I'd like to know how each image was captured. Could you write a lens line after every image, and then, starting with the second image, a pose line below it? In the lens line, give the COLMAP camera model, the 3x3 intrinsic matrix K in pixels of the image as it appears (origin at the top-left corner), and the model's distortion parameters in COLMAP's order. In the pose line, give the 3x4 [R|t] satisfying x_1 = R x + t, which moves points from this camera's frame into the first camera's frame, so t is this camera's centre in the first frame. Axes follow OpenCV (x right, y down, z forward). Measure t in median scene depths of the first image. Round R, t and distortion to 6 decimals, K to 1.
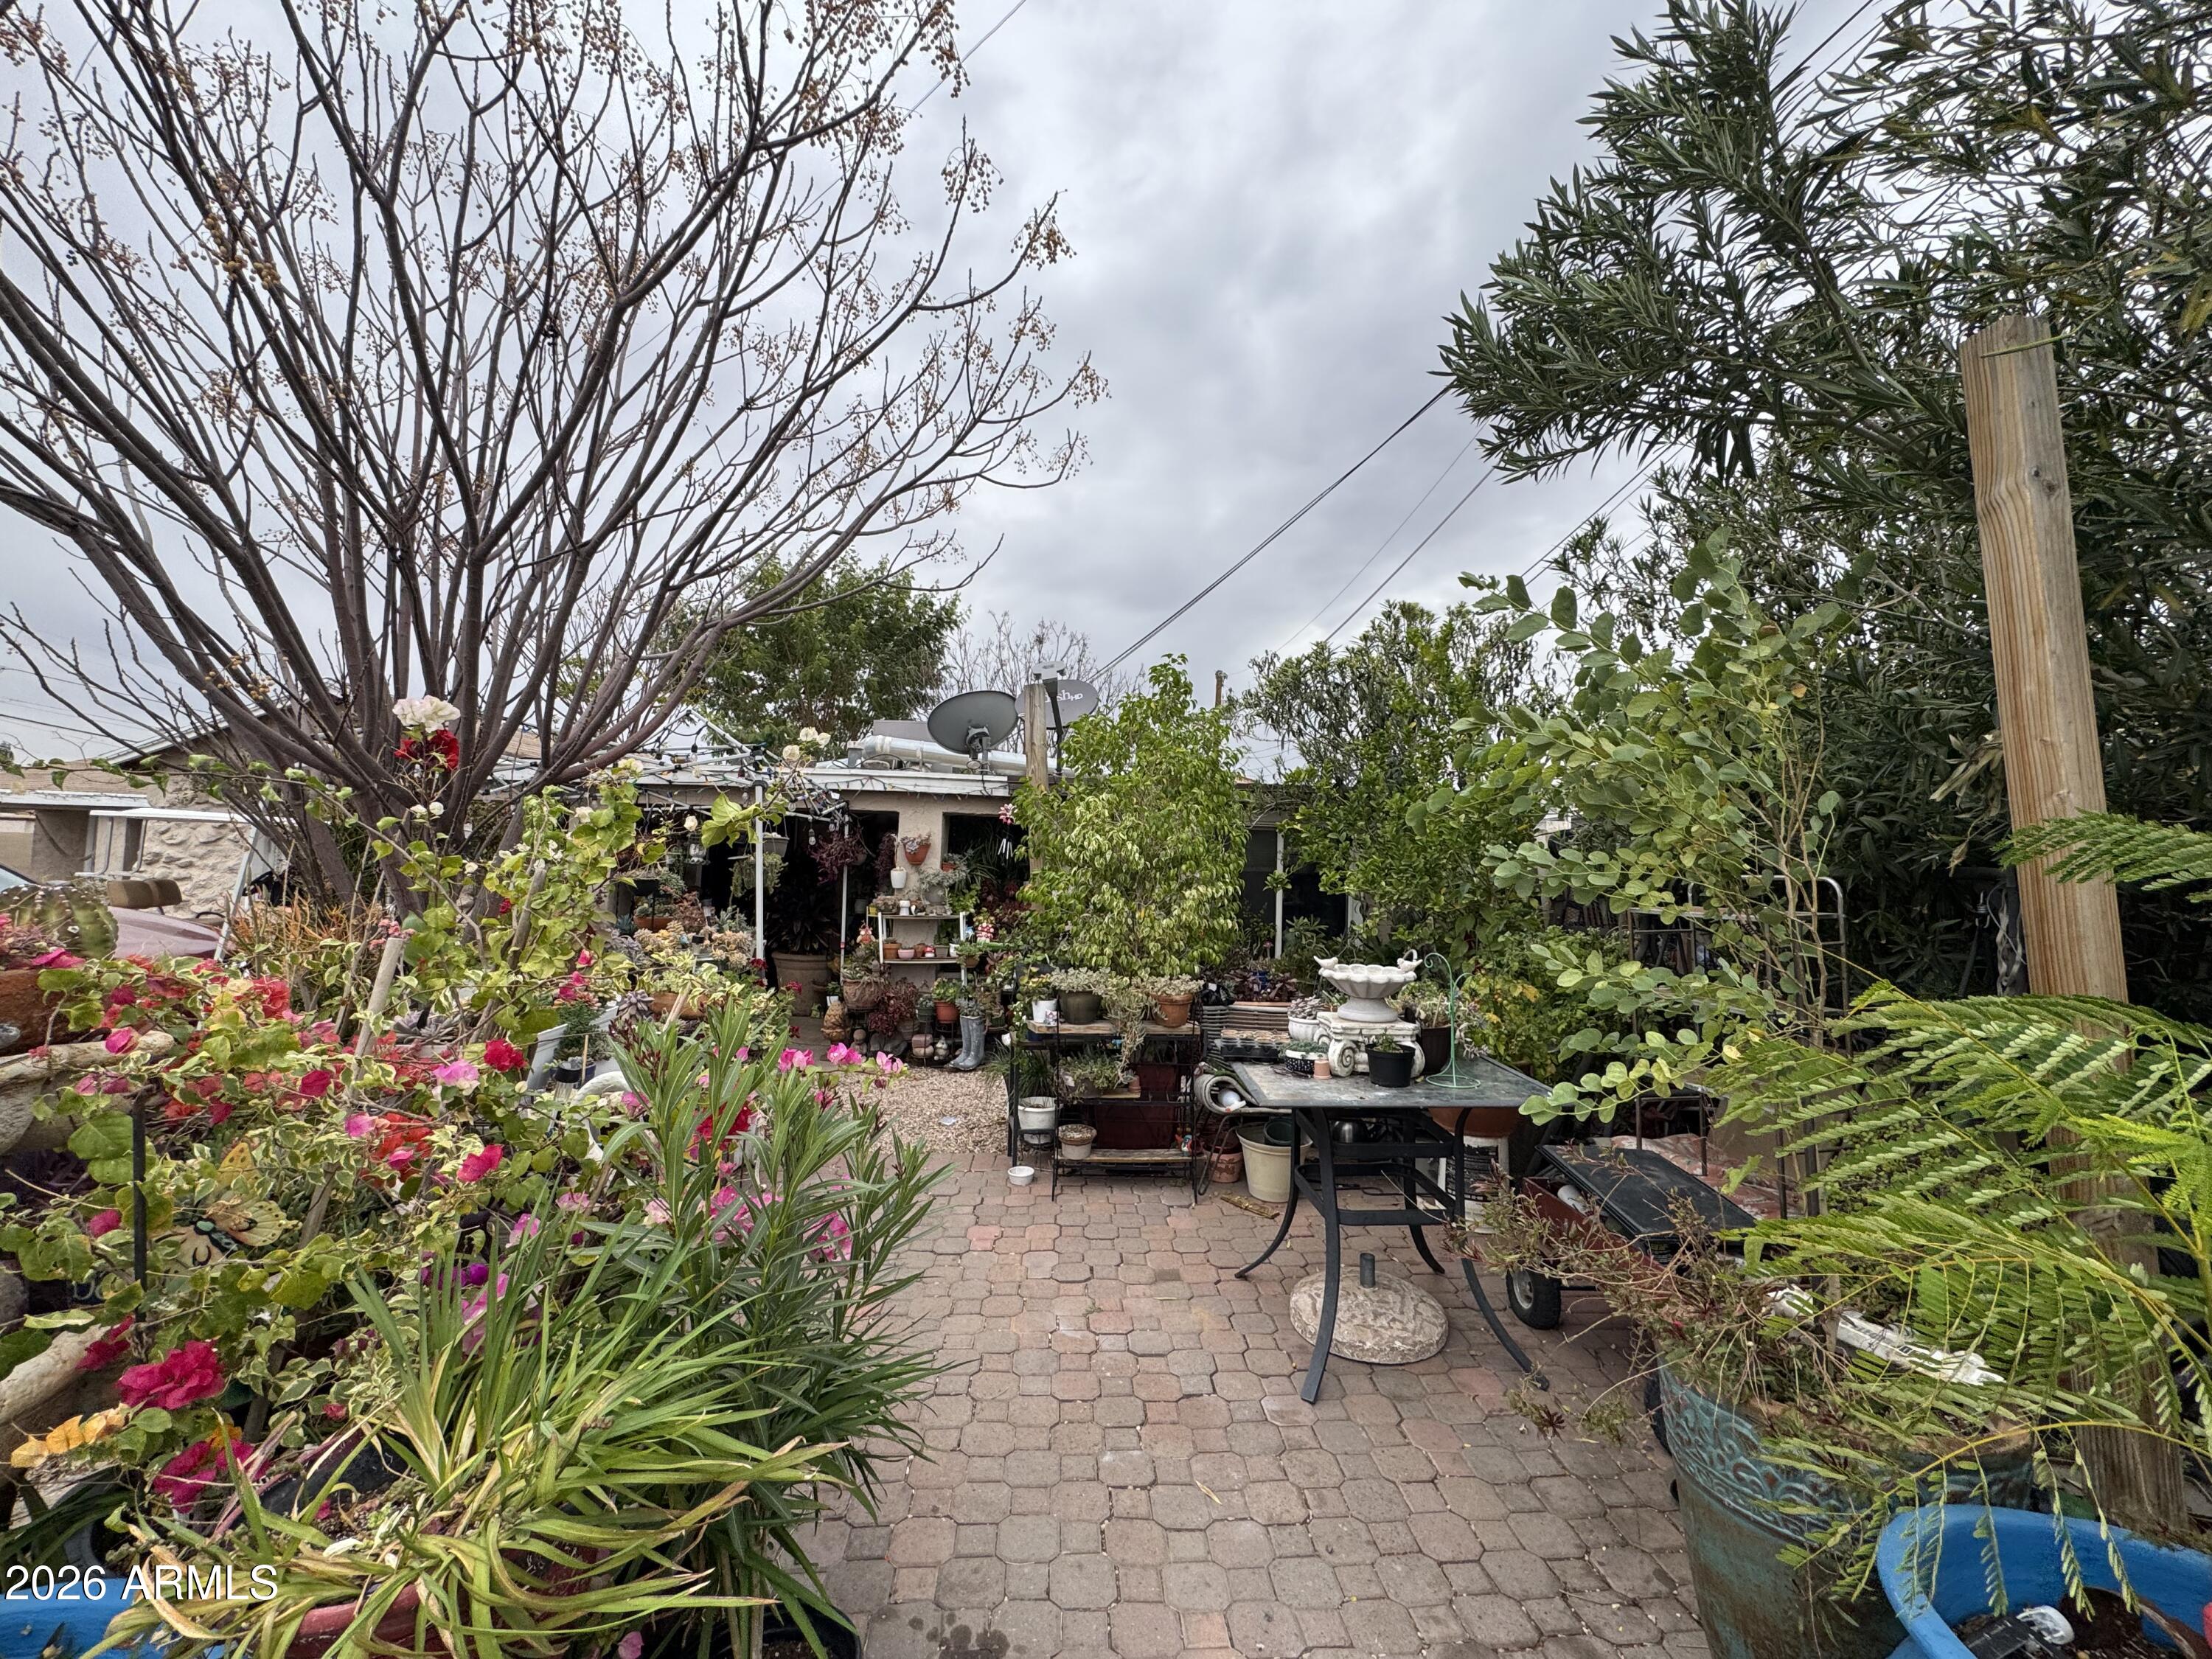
lens RADIAL K [[882.9, 0, 1104.1], [0, 882.9, 839.3], [0, 0, 1]] dist [-0.003919, 0.000378]
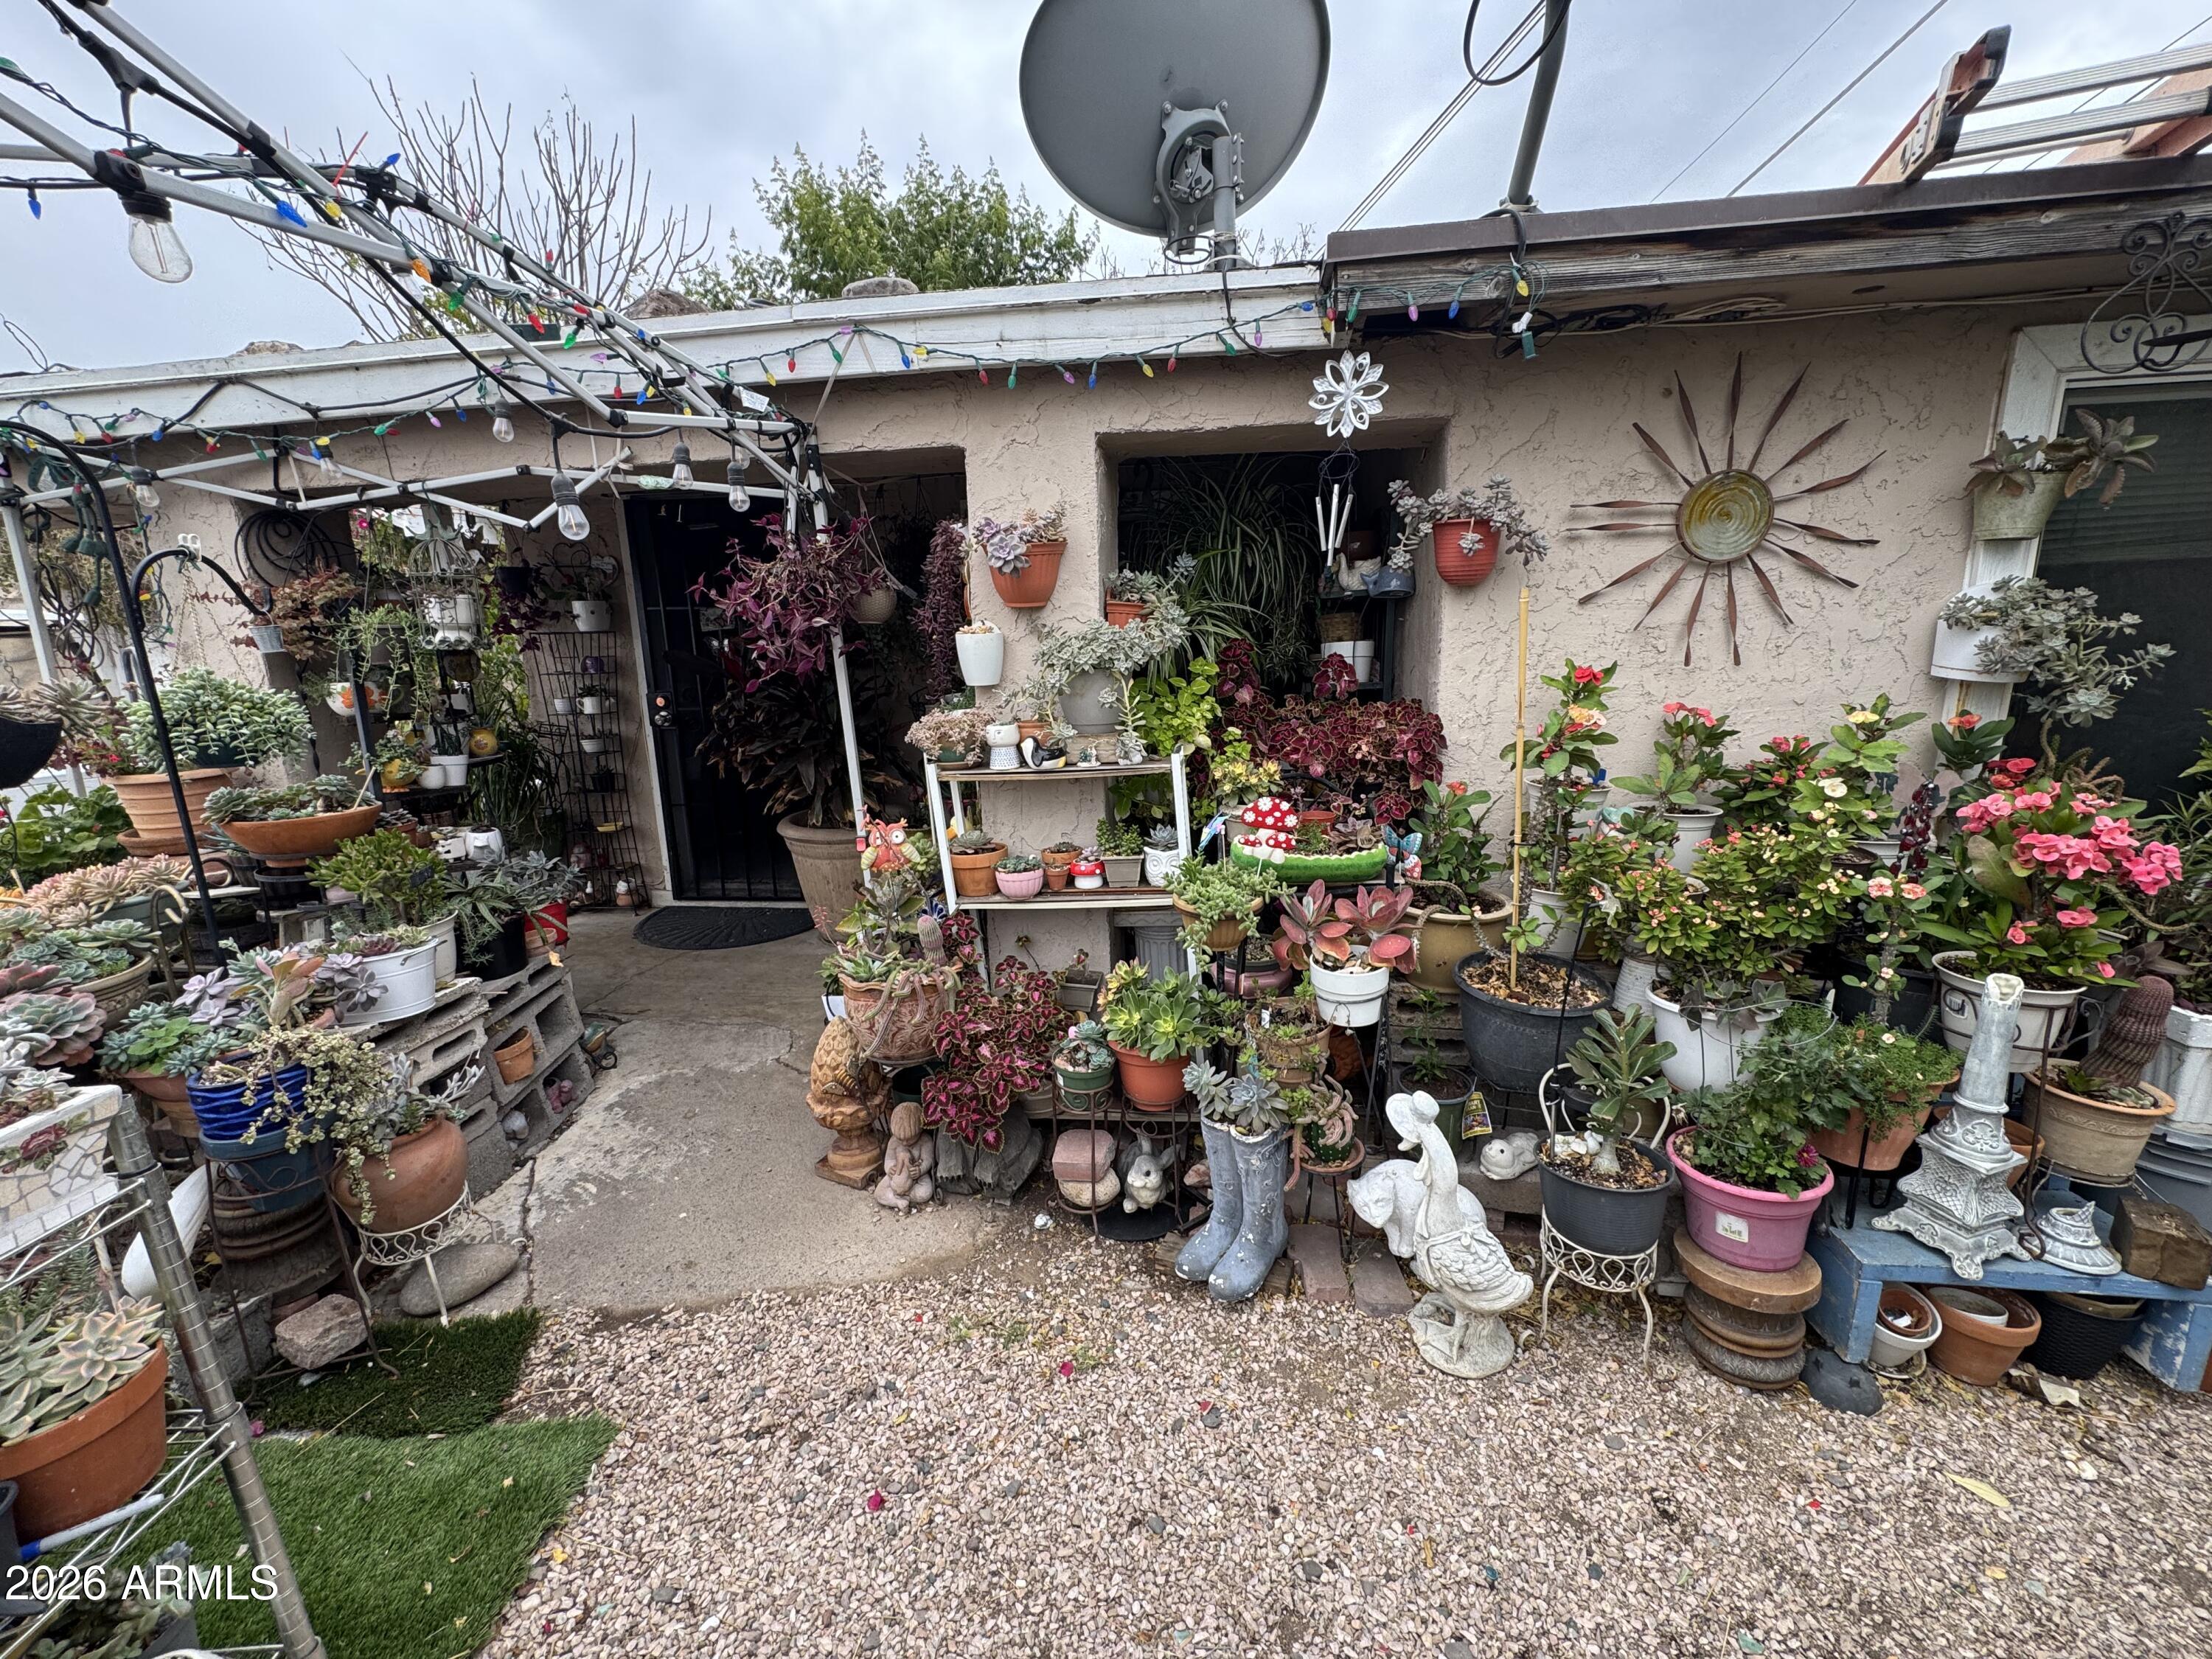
lens RADIAL K [[882.9, 0, 1110.8], [0, 882.9, 829.3], [0, 0, 1]] dist [-0.003919, 0.000378]
pose [[0.982470, -0.021481, -0.185180, -0.125567], [0.068079, 0.966076, 0.249123, 0.027860], [0.173546, -0.257363, 0.950603, 0.682074]]
